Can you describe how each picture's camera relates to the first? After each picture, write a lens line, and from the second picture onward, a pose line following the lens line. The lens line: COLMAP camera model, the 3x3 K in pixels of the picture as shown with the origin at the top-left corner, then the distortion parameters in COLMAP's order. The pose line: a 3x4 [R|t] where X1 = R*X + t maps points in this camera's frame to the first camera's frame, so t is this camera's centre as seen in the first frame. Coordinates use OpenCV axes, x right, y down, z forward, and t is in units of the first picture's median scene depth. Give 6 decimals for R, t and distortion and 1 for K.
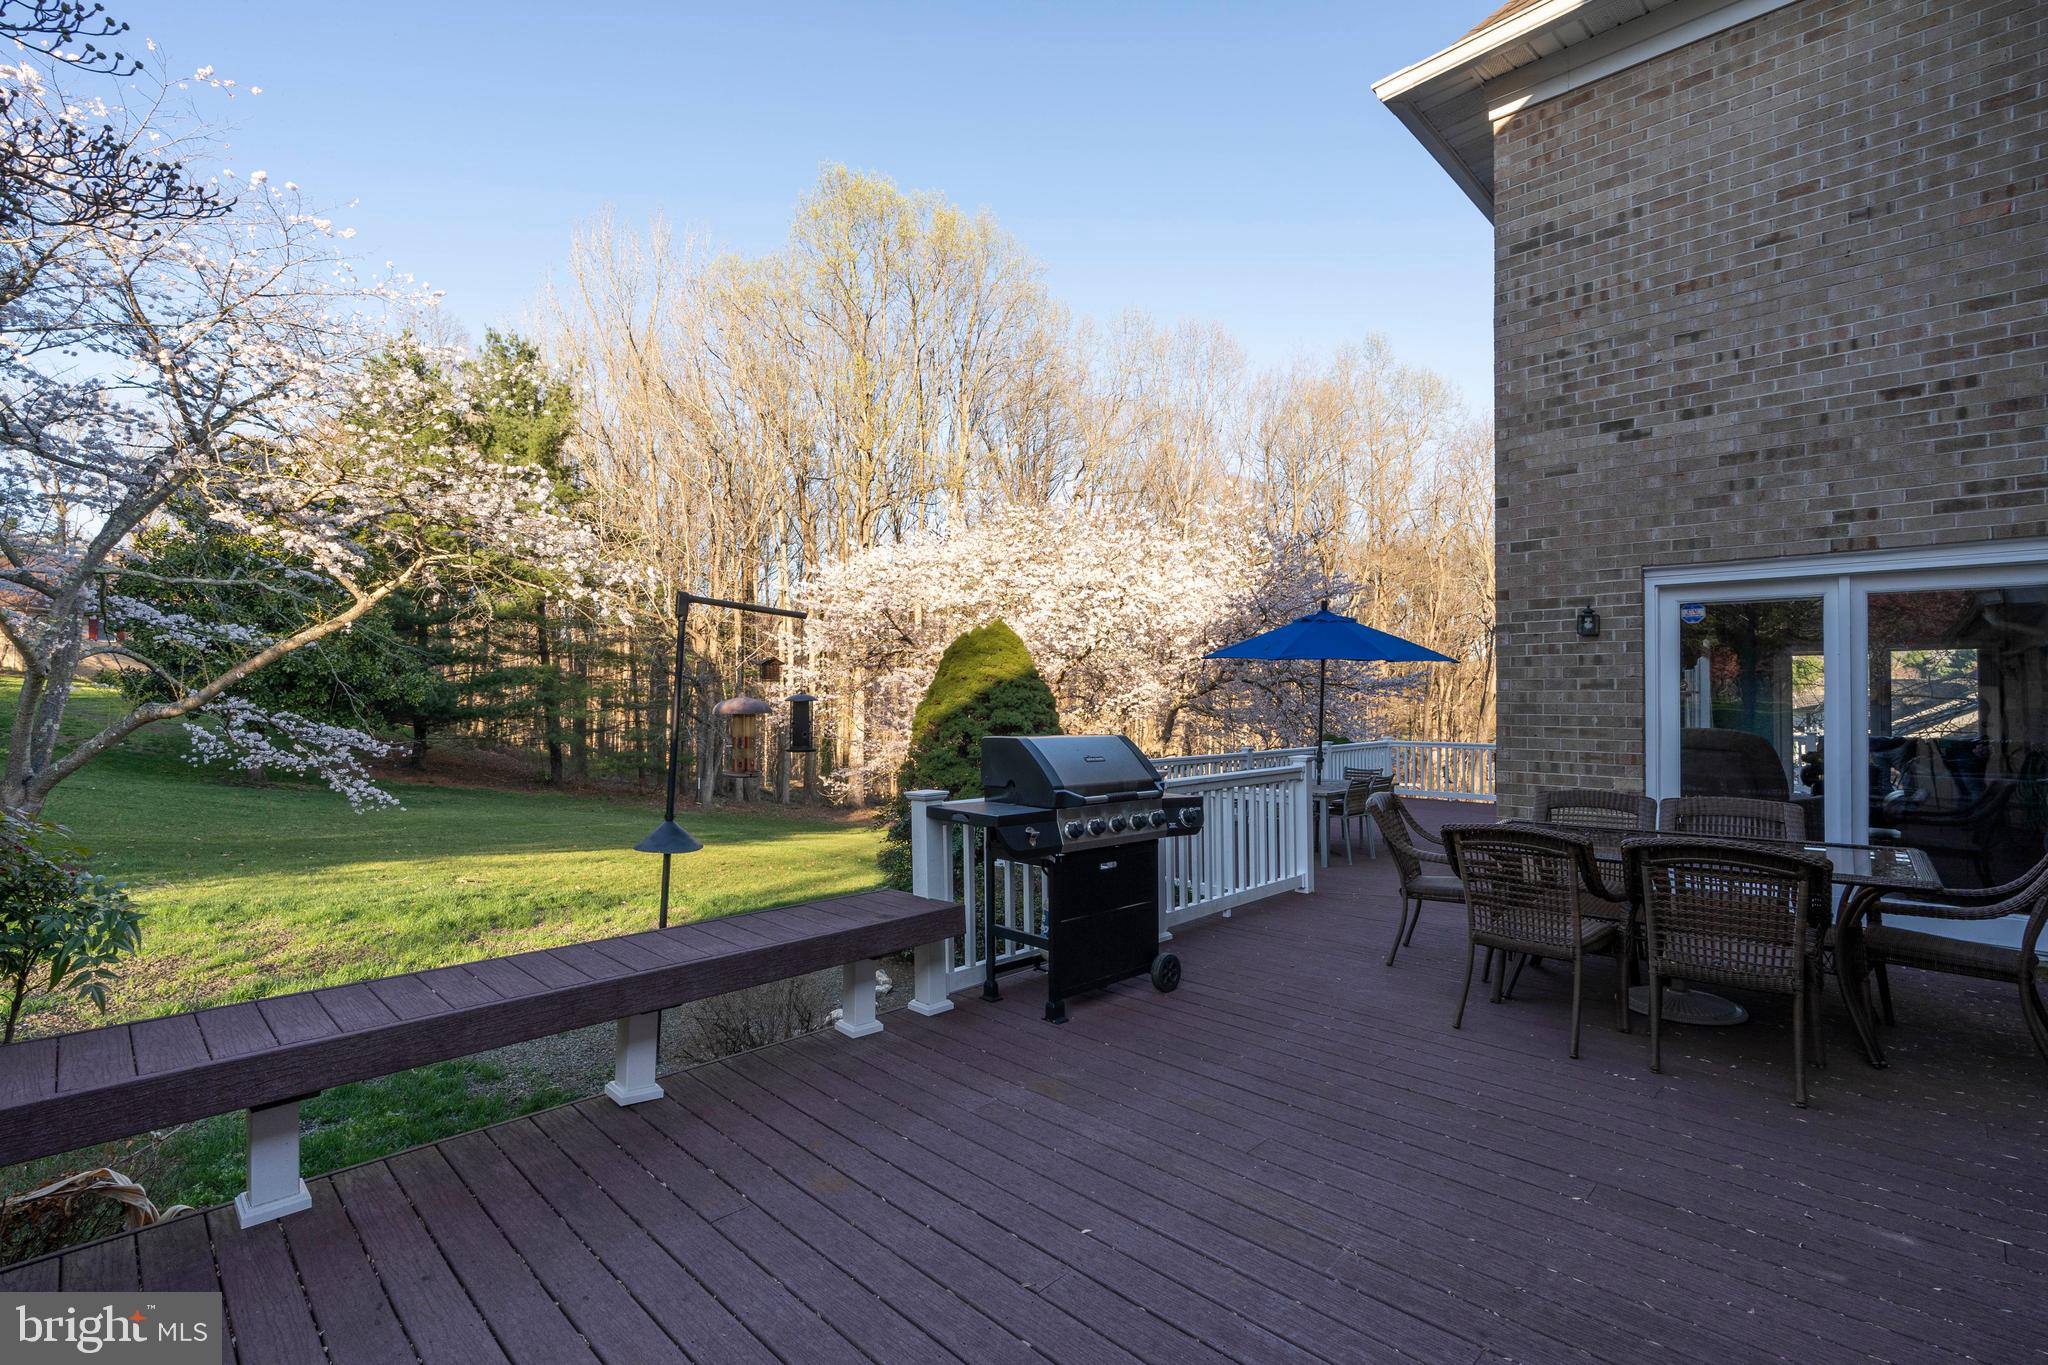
lens RADIAL K [[929.6, 0, 1034.5], [0, 929.6, 688.5], [0, 0, 1]] dist [-0.010805, 0.003780]
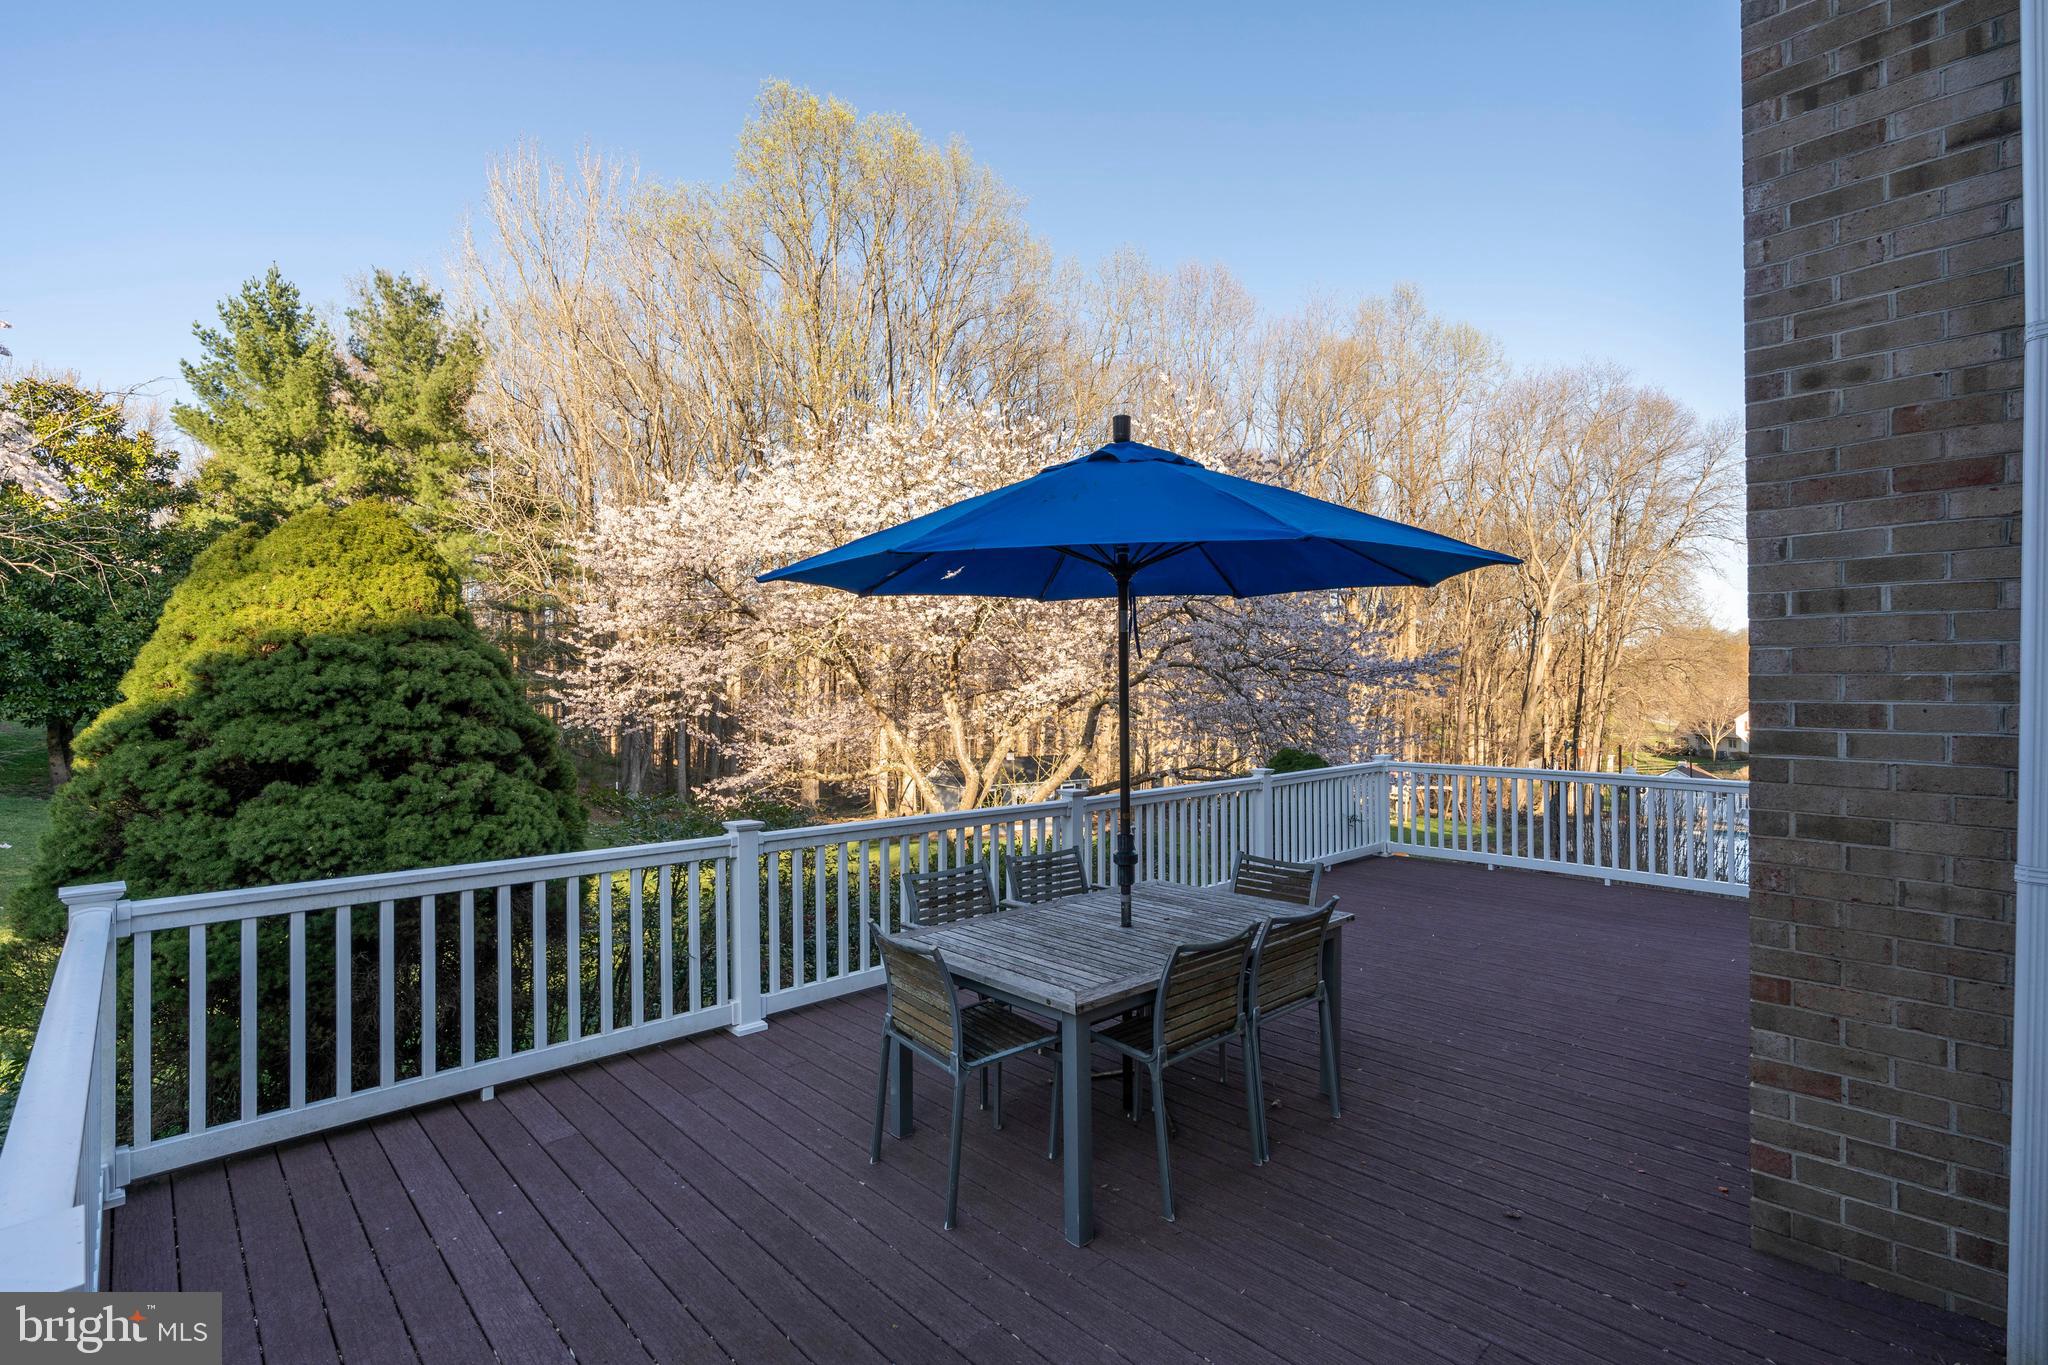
lens RADIAL K [[929.6, 0, 1028.3], [0, 929.6, 685.9], [0, 0, 1]] dist [-0.010805, 0.003780]
pose [[0.999293, -0.001956, -0.037559, 0.044437], [0.002107, 0.999990, 0.003972, 0.002158], [0.037550, -0.004048, 0.999287, 0.105837]]
